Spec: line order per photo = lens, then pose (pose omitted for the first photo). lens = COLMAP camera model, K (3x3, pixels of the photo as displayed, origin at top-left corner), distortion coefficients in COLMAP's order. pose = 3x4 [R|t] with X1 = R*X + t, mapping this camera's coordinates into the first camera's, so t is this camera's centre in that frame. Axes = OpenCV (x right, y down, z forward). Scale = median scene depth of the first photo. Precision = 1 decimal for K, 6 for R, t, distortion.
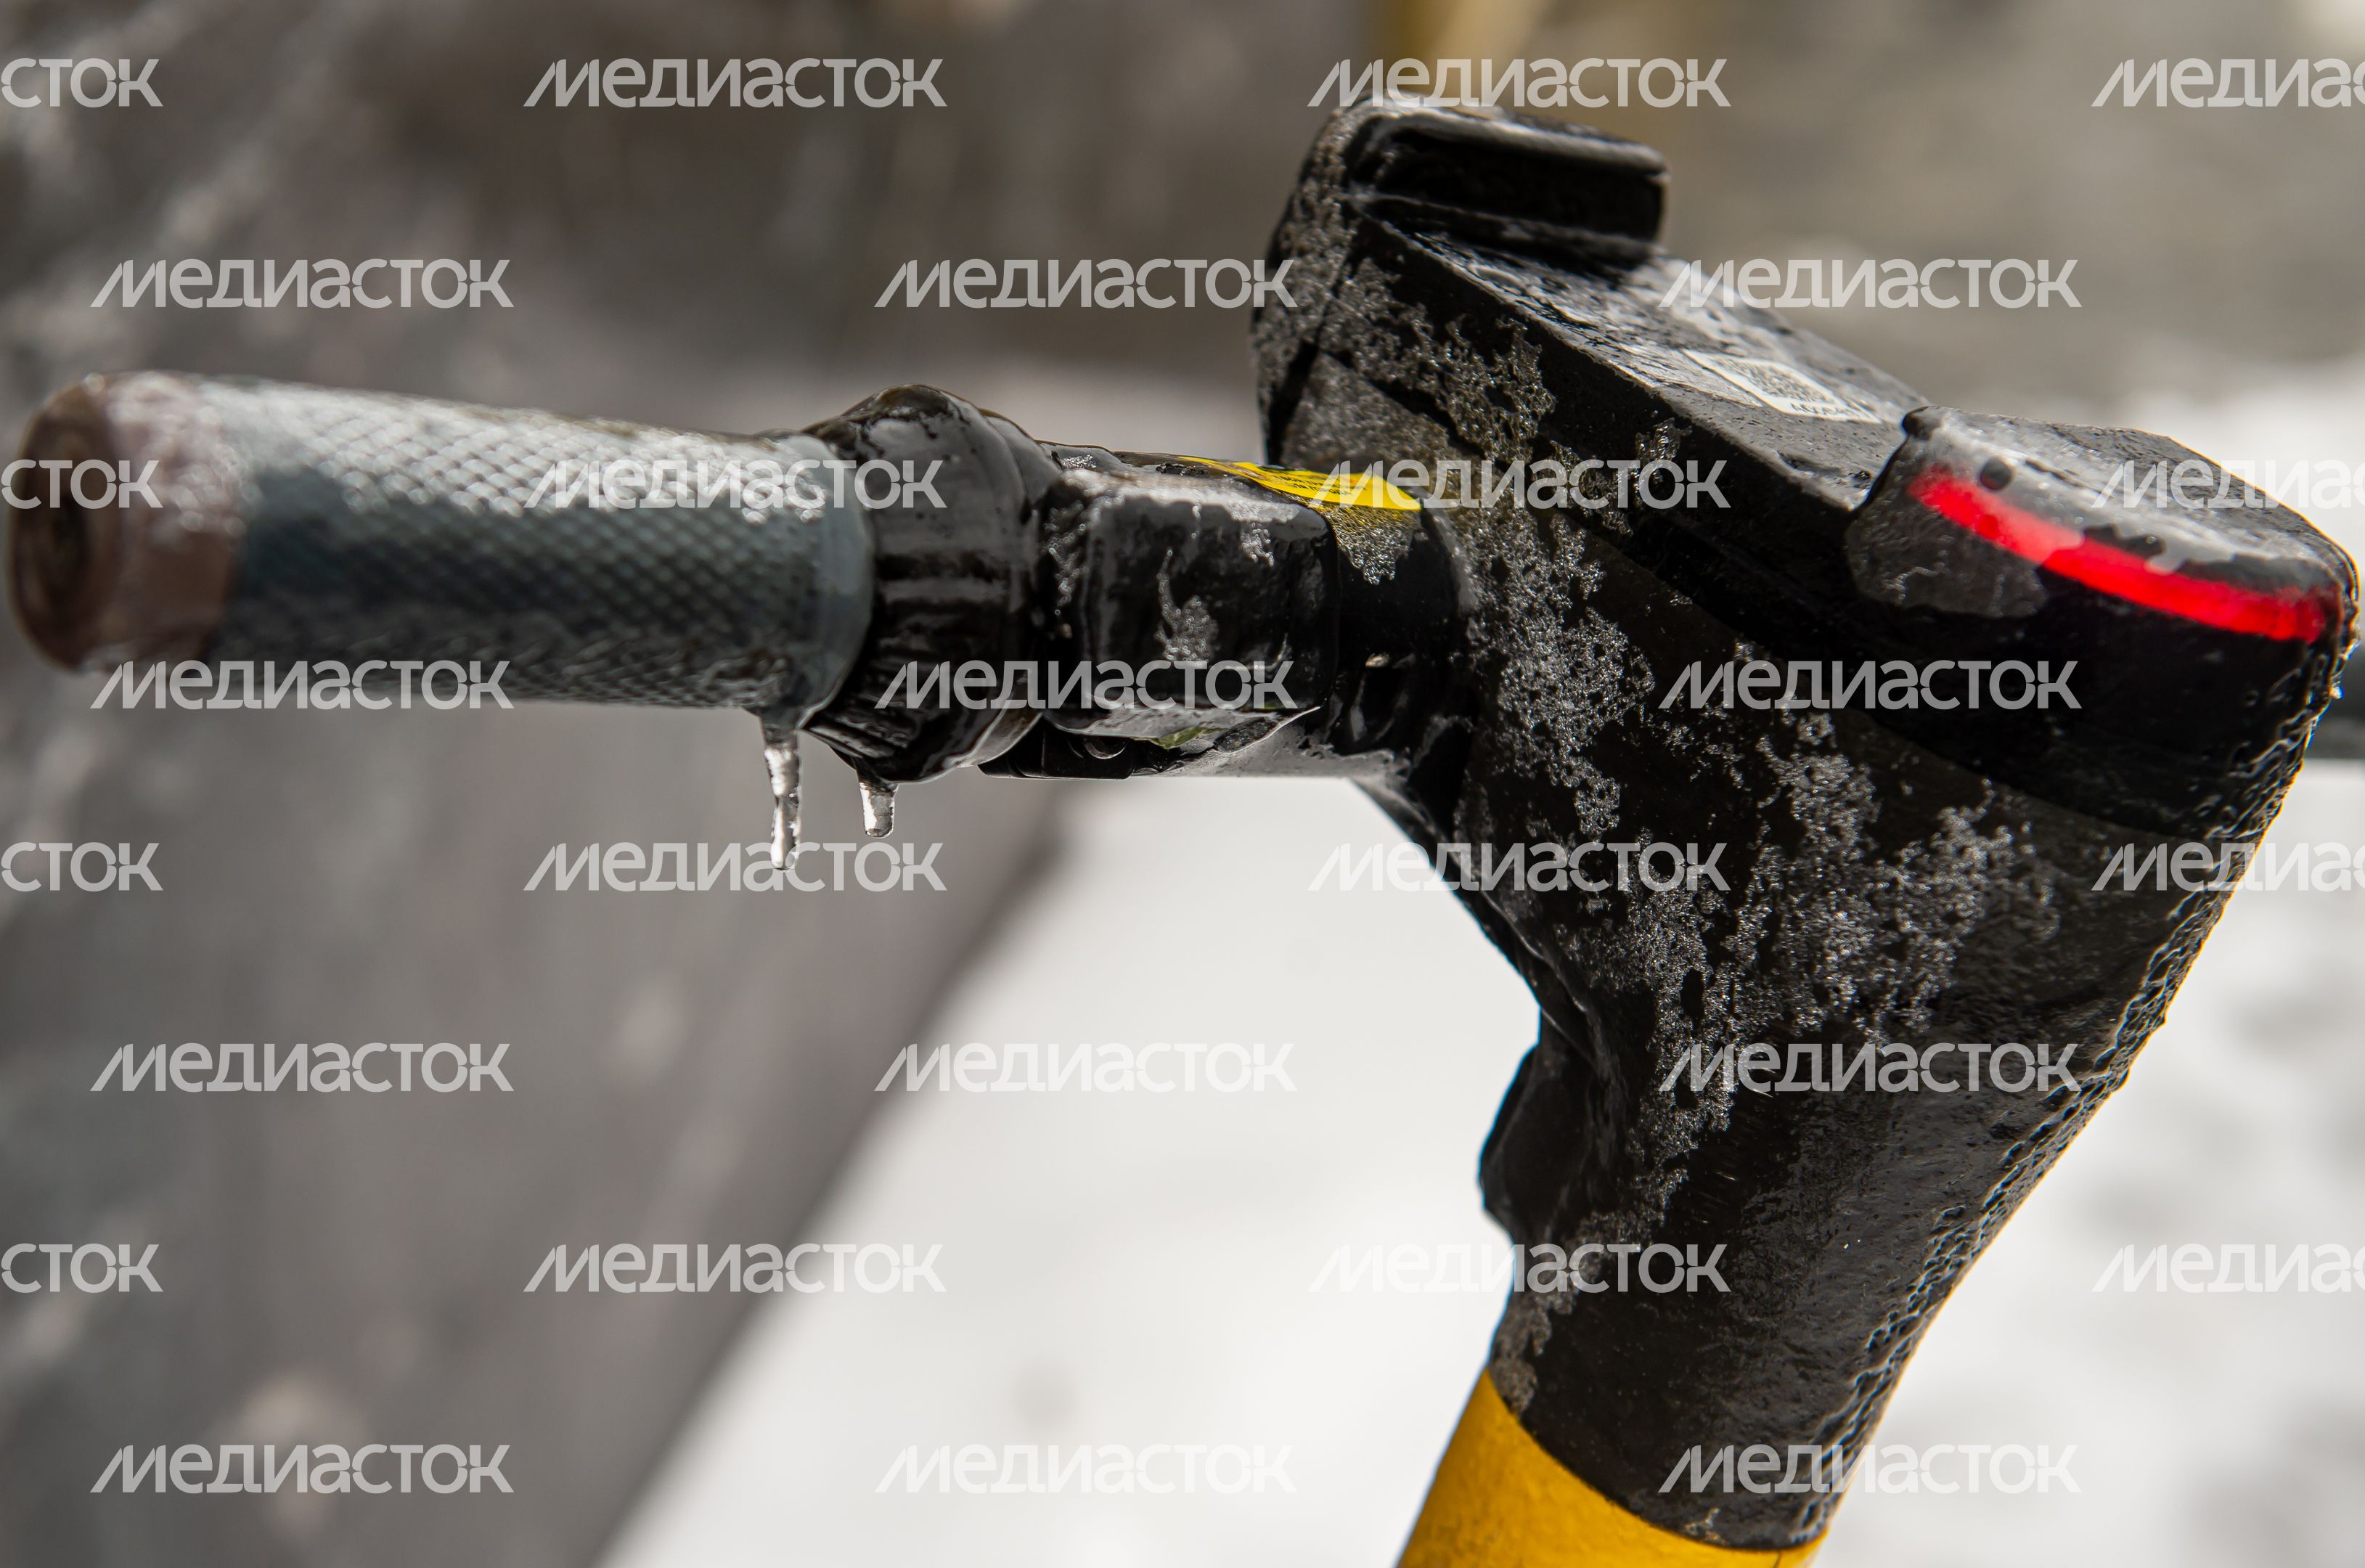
lens RADIAL K [[3594.1, 0, 1178.8], [0, 3594.1, 790.4], [0, 0, 1]] dist [0.056216, 0.000000]
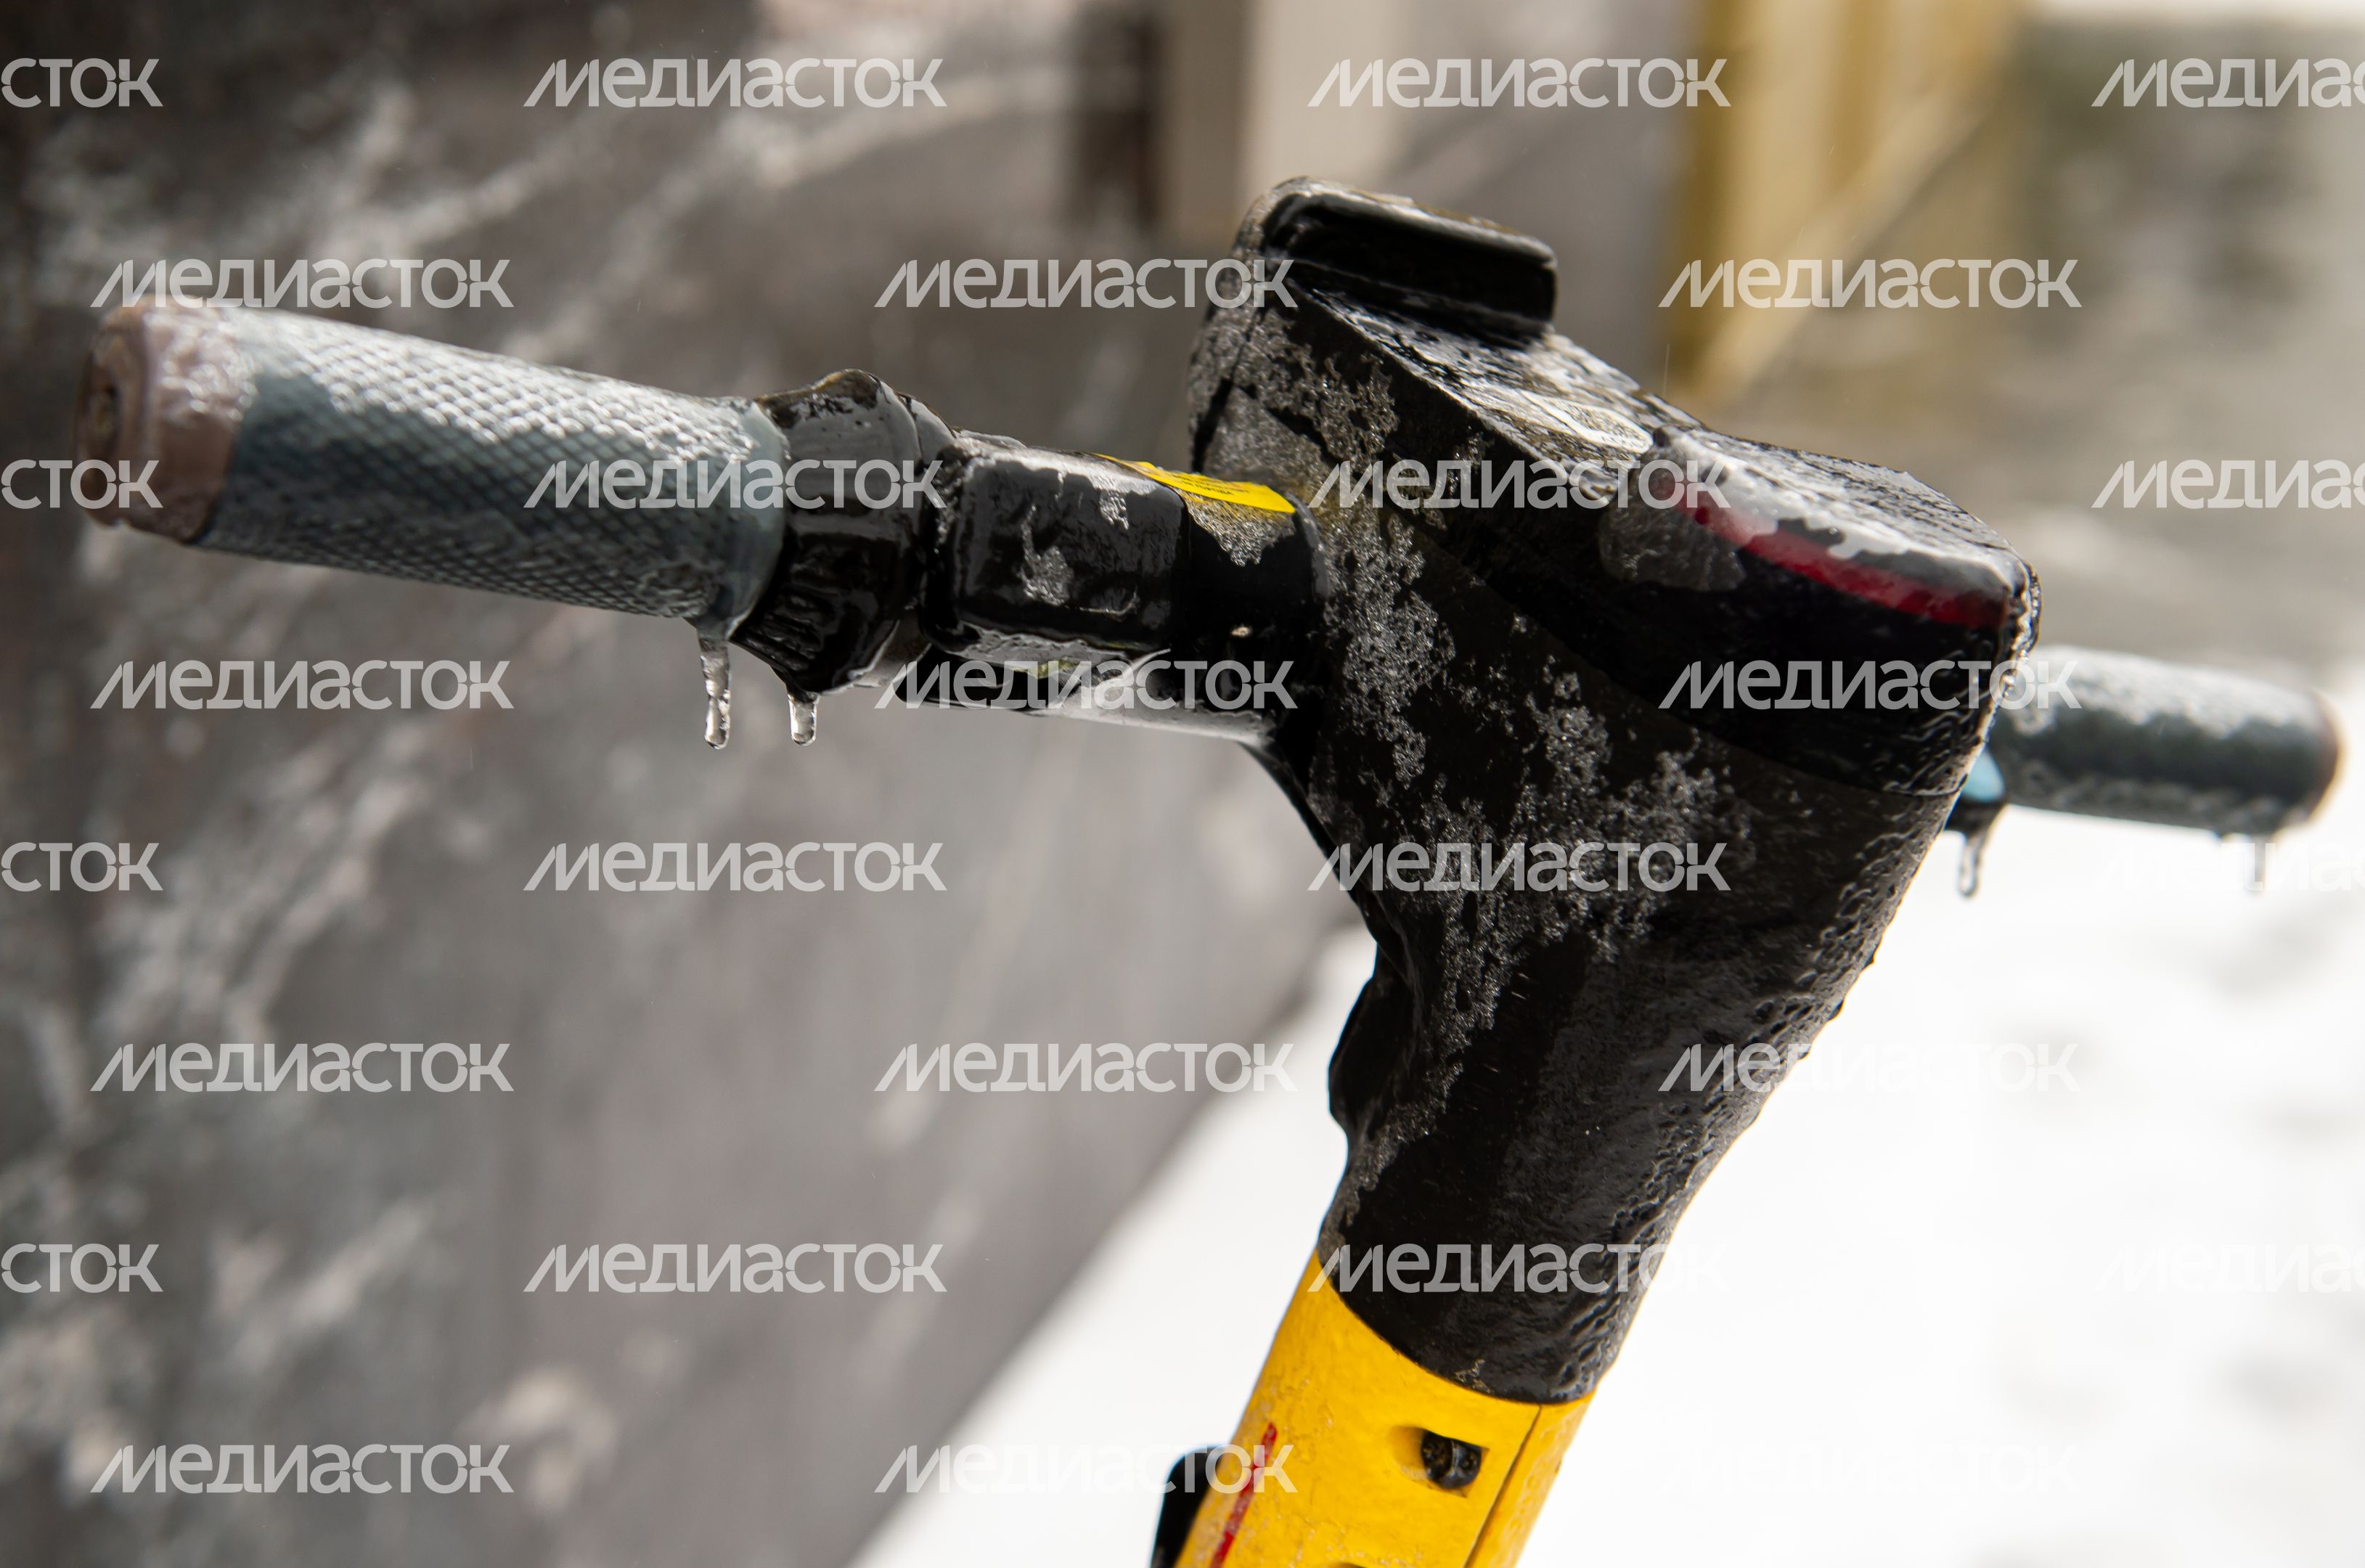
lens RADIAL K [[3226.2, 0, 1186.1], [0, 3226.2, 778.9], [0, 0, 1]] dist [0.039810, 0.000000]
pose [[0.995466, 0.056176, -0.076763, 0.134307], [-0.060099, 0.996950, -0.049789, 0.074468], [0.073732, 0.054177, 0.995805, -0.075798]]
